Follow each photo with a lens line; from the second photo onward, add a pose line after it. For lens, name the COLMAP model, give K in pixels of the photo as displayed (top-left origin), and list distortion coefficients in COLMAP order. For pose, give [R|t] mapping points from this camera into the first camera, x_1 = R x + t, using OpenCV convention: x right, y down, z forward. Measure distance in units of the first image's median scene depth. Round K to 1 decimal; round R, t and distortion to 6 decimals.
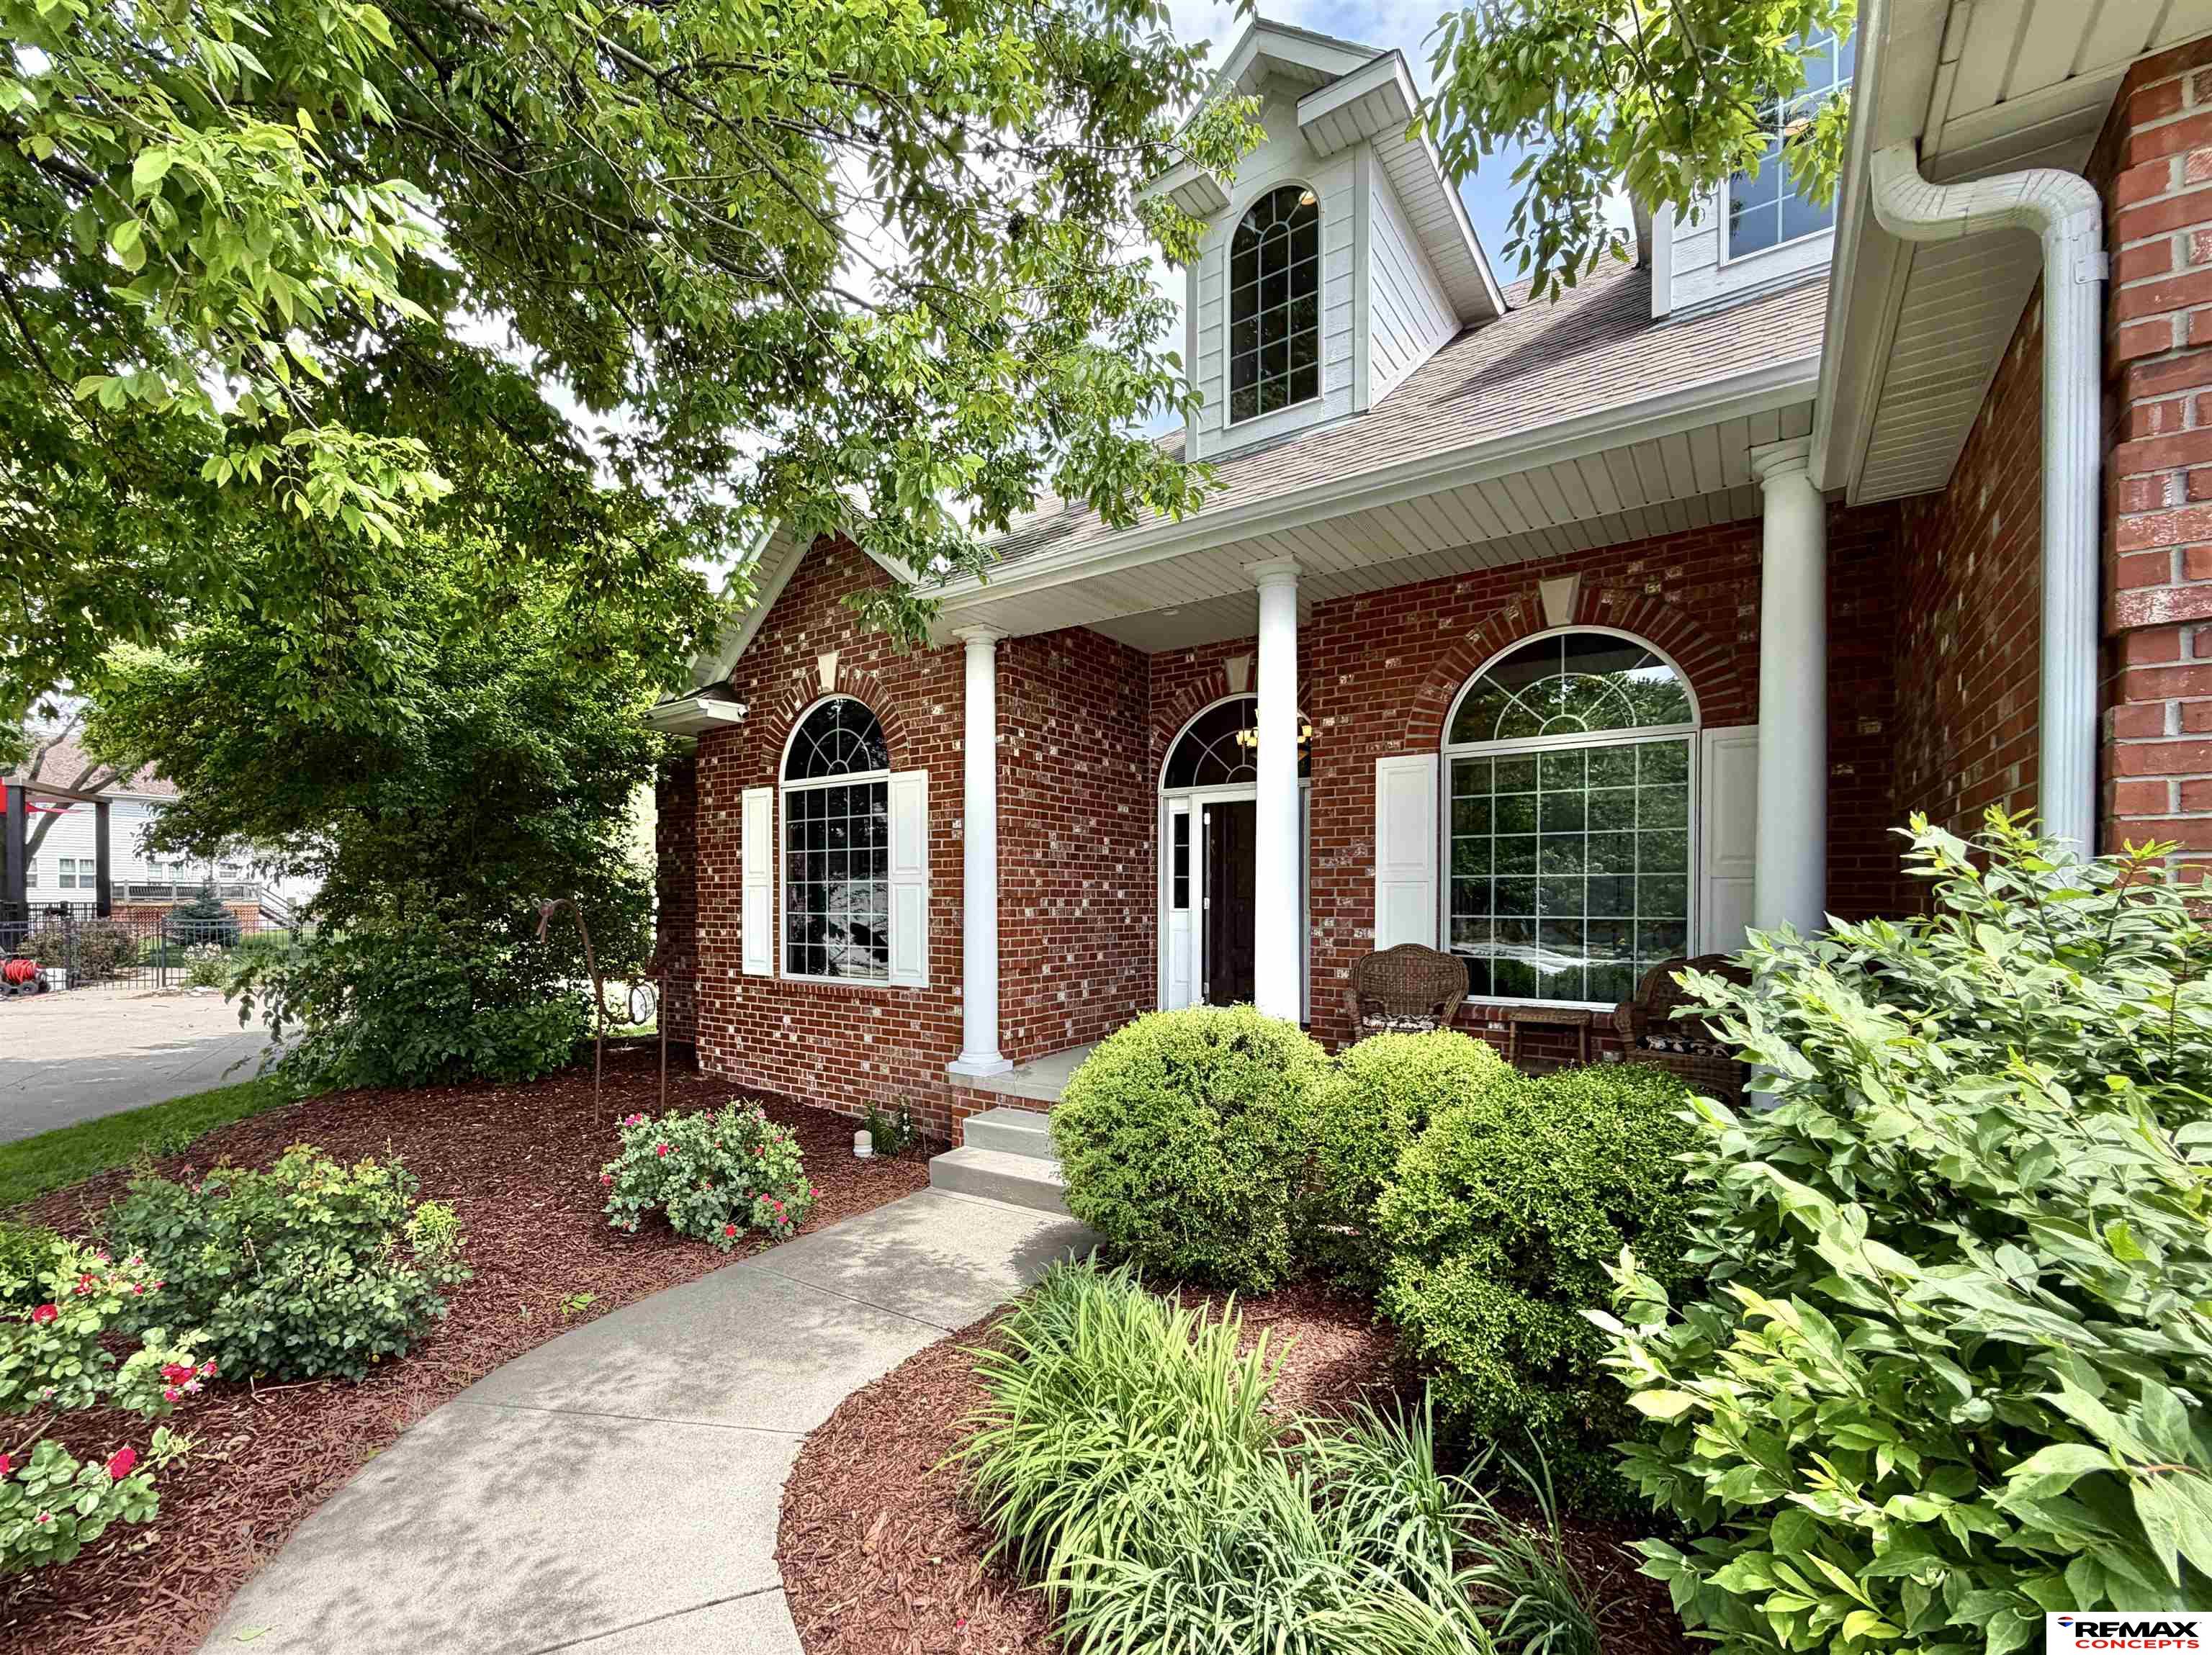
lens RADIAL K [[967.4, 0, 986.7], [0, 967.4, 905.9], [0, 0, 1]] dist [0.001006, -0.000019]
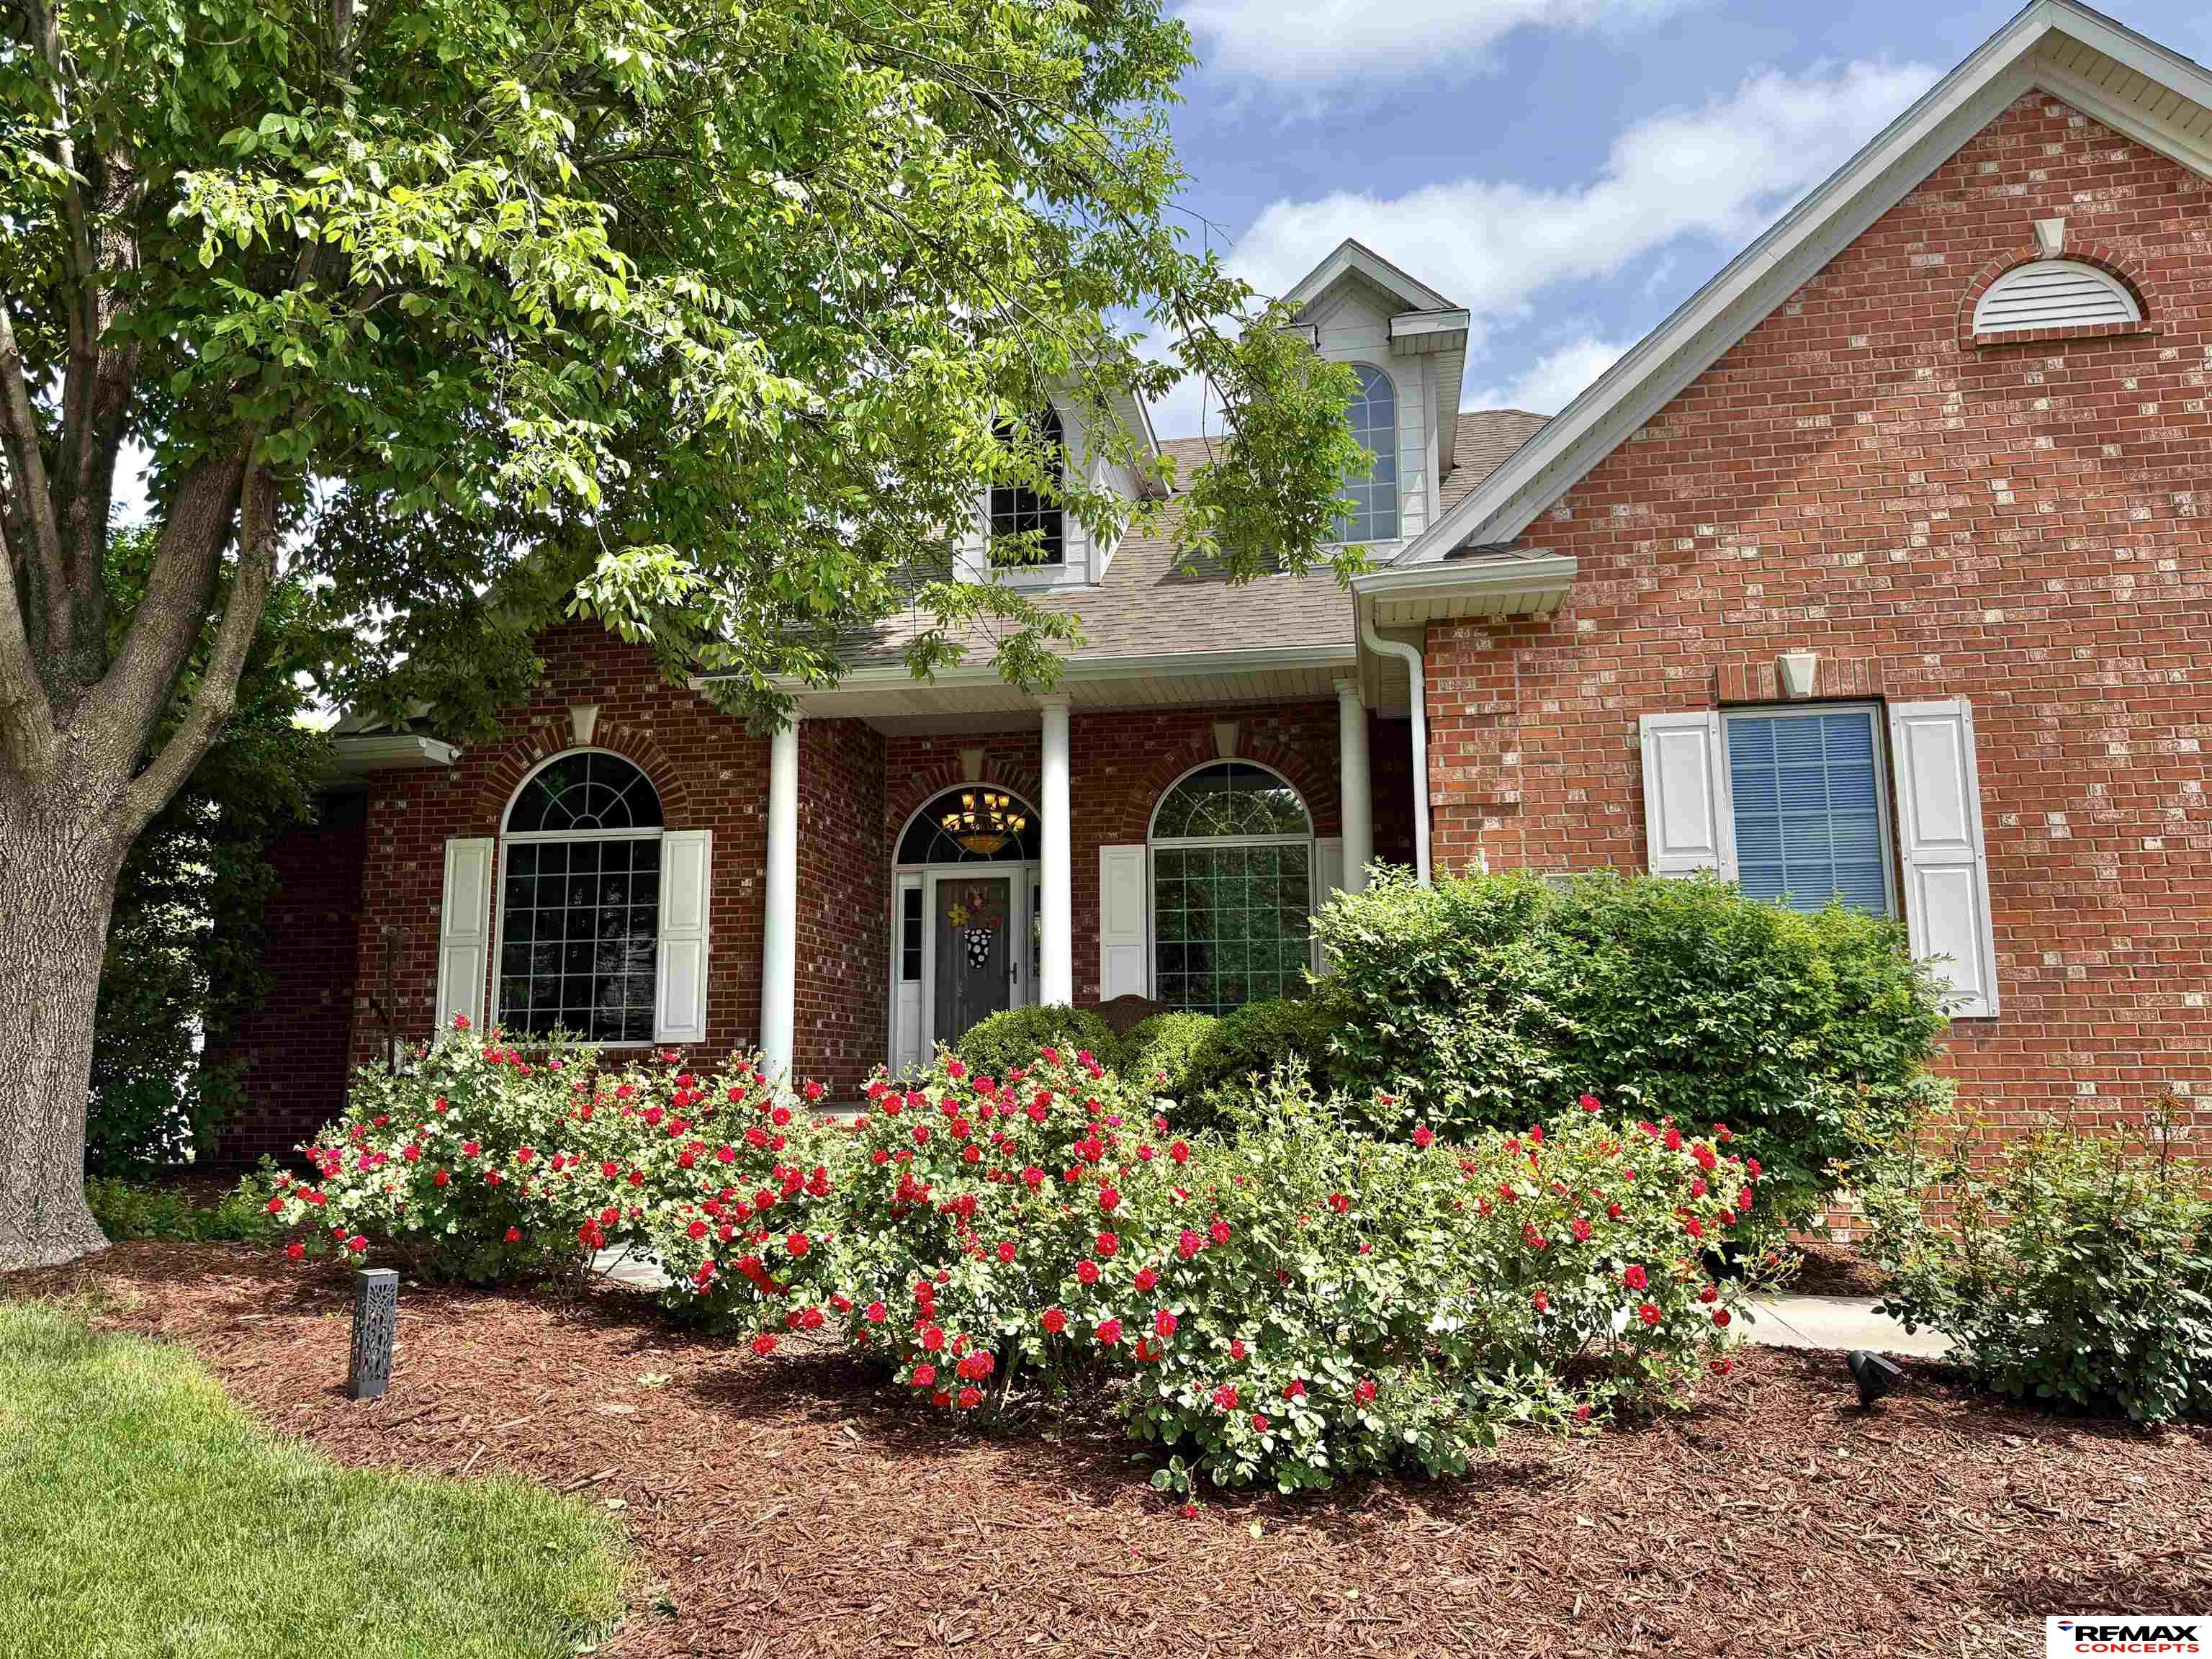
lens RADIAL K [[1564.7, 0, 1106.0], [0, 1564.7, 829.5], [0, 0, 1]] dist [0.093202, -0.114186]
pose [[0.876289, 0.069135, 0.476800, -0.454749], [0.011120, 0.986485, -0.163475, 0.128186], [-0.481658, 0.148554, 0.863677, -0.609973]]
